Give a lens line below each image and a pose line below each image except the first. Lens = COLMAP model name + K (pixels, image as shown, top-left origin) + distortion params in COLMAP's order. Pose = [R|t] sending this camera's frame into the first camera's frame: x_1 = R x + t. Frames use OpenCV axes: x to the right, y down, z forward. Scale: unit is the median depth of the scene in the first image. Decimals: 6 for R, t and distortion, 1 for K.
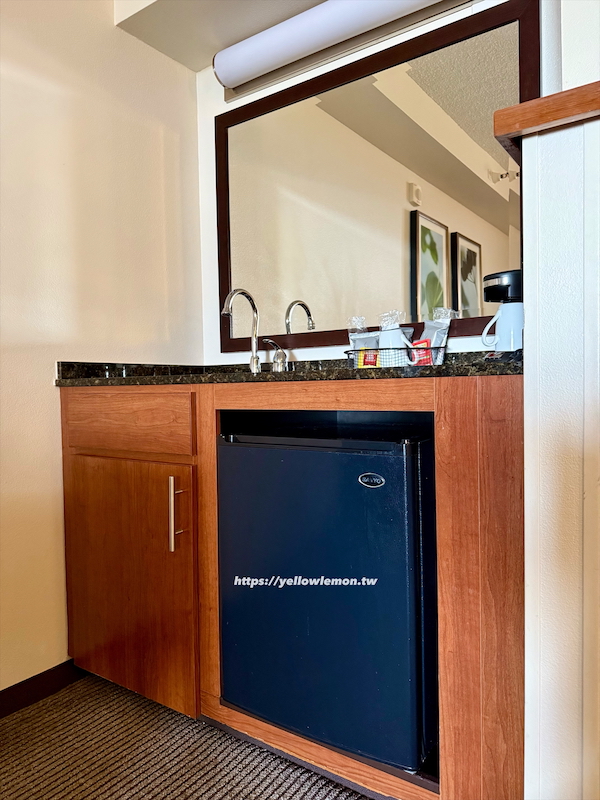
lens RADIAL K [[569.2, 0, 300.0], [0, 569.2, 400.0], [0, 0, 1]] dist [-0.006019, -0.004614]
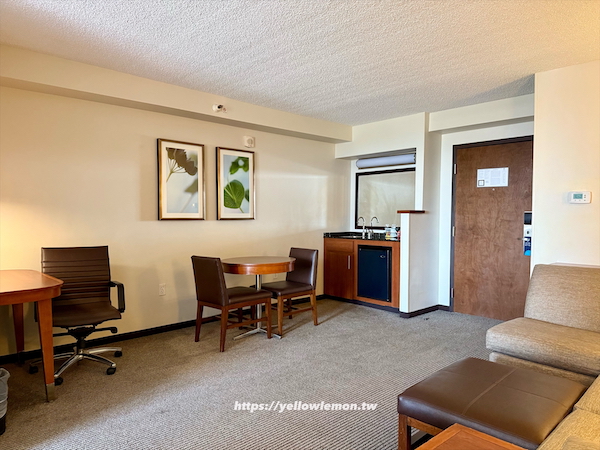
lens RADIAL K [[426.9, 0, 300.0], [0, 426.9, 225.0], [0, 0, 1]] dist [-0.006019, -0.004614]
pose [[0.980189, 0.027082, -0.196206, 0.087058], [-0.029832, 0.999494, -0.011071, -0.080672], [0.195806, 0.016705, 0.980500, -2.472563]]
